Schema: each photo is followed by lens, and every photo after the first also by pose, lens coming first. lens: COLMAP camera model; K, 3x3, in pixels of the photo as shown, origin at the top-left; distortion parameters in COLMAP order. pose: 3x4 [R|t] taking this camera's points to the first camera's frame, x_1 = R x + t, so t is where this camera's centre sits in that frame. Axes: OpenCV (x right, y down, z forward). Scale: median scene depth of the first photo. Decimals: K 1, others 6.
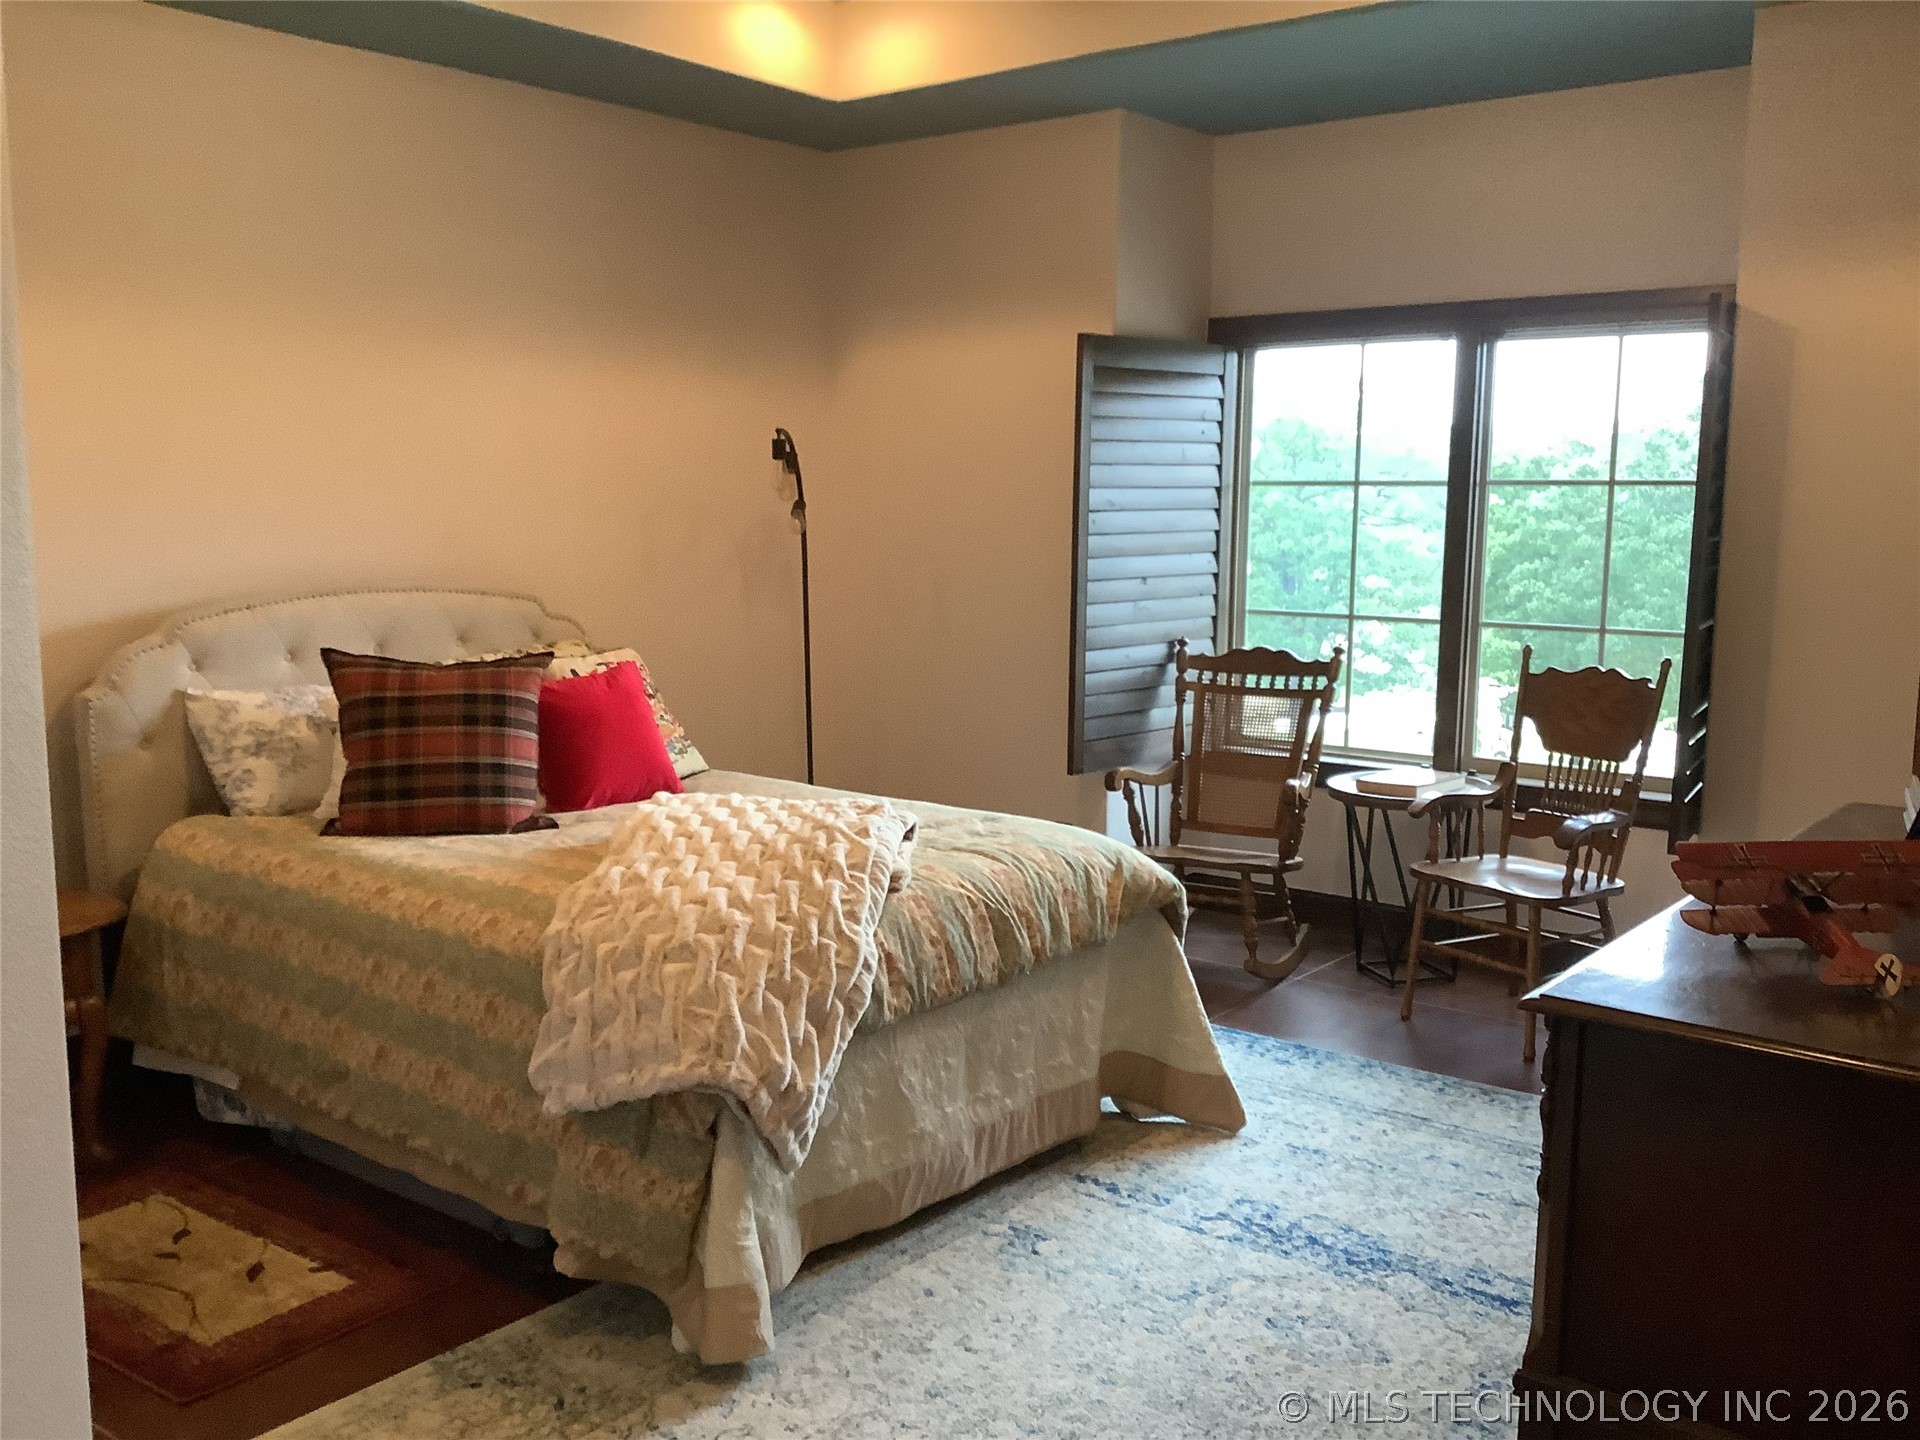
lens RADIAL K [[1771.9, 0, 1011.2], [0, 1771.9, 731.3], [0, 0, 1]] dist [0.108707, -0.216873]
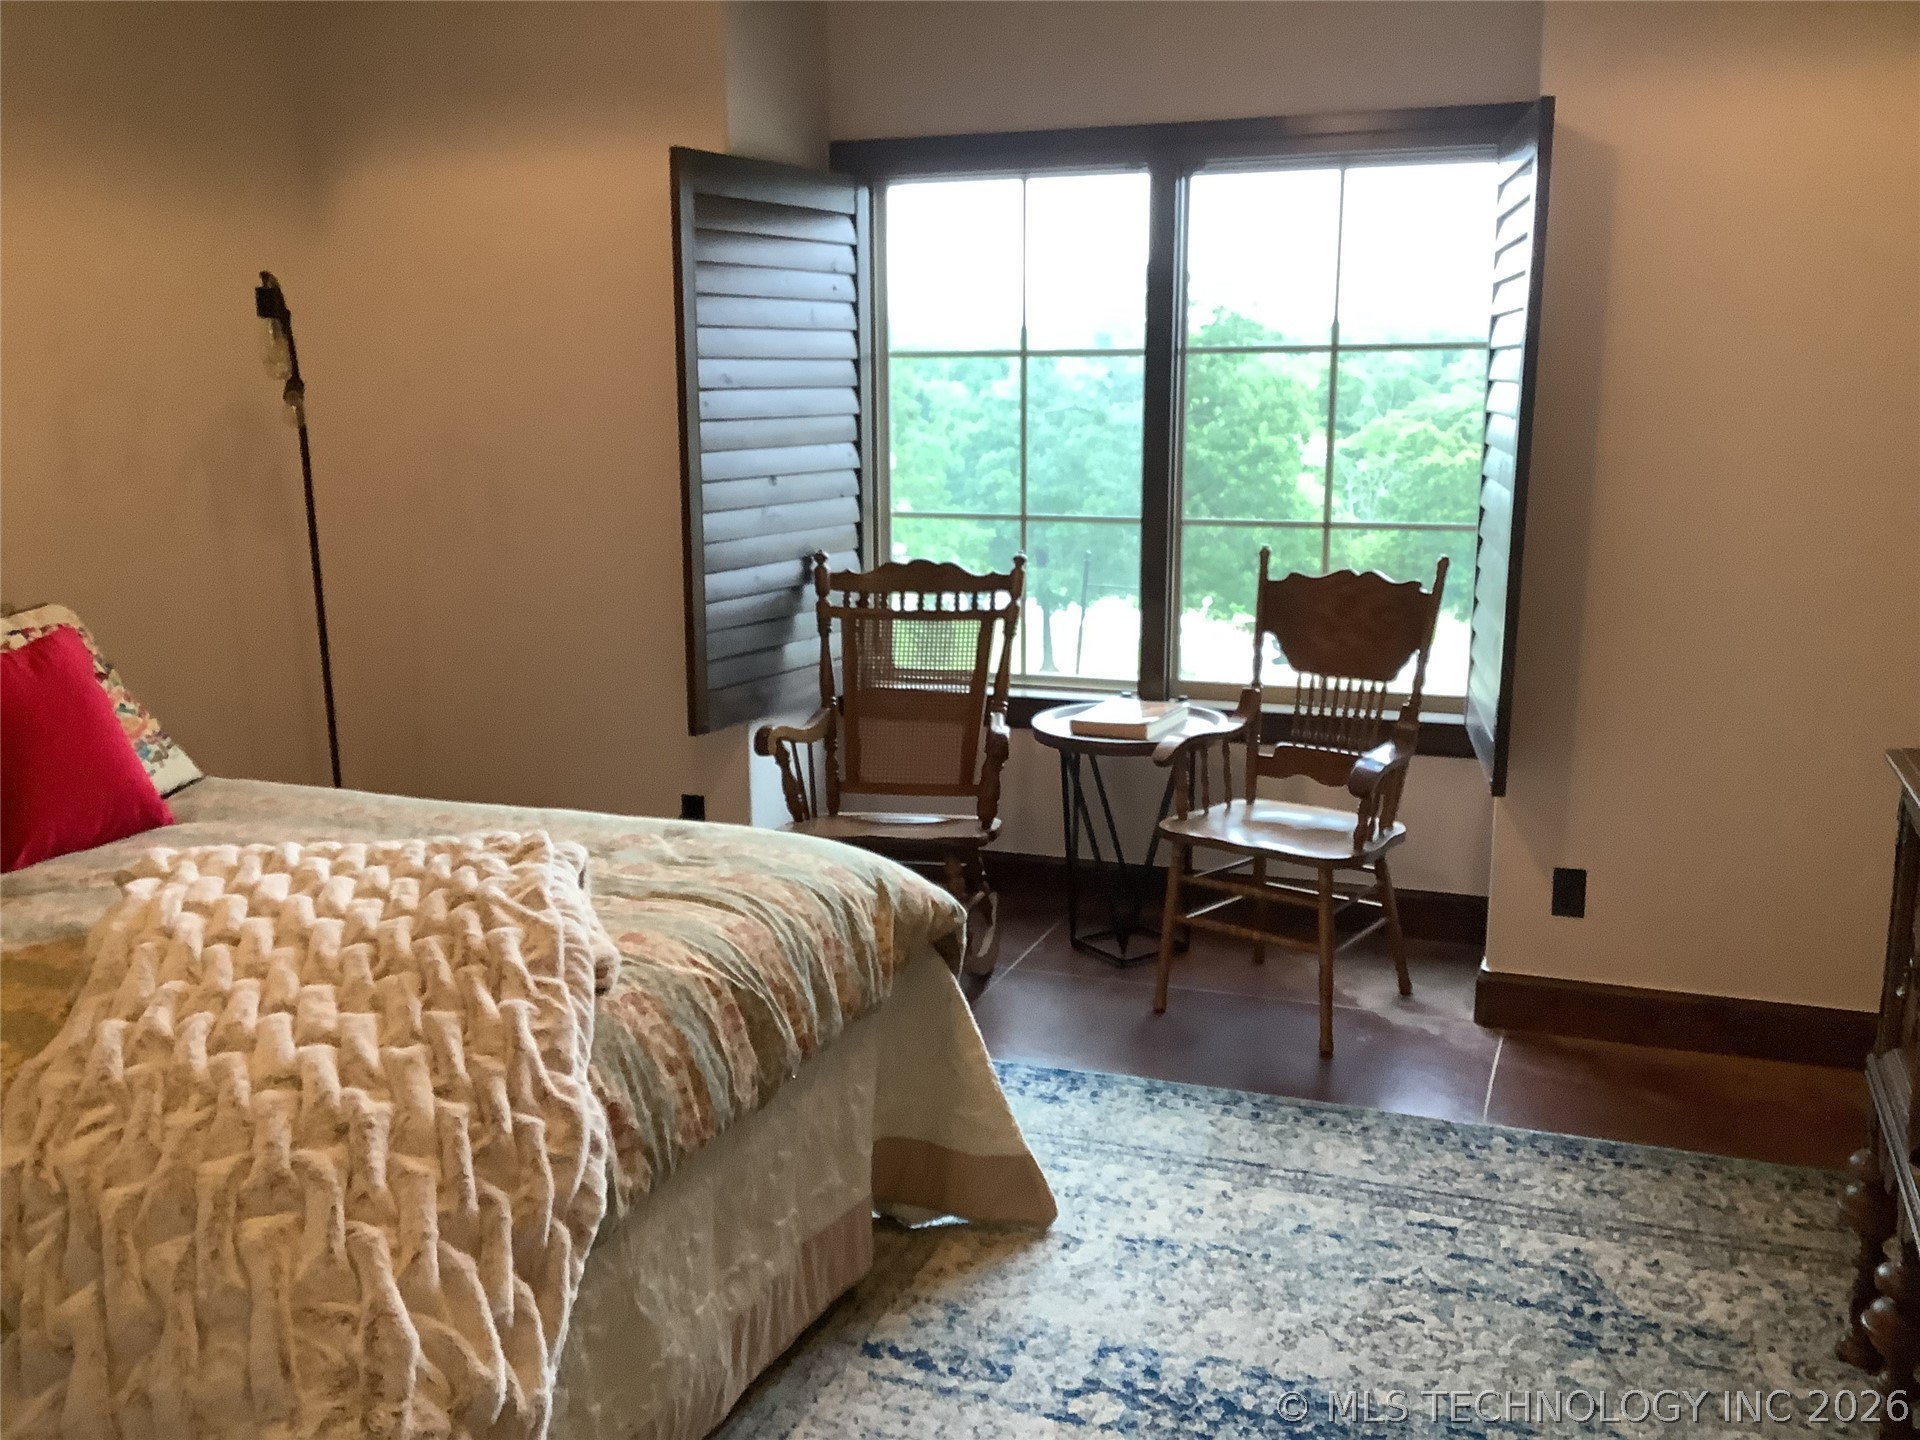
lens RADIAL K [[1771.9, 0, 1011.2], [0, 1771.9, 731.3], [0, 0, 1]] dist [0.108707, -0.216873]
pose [[0.954537, -0.070083, 0.289736, -0.093399], [0.053212, 0.996419, 0.065714, -0.031426], [-0.293304, -0.047309, 0.954848, 0.329620]]
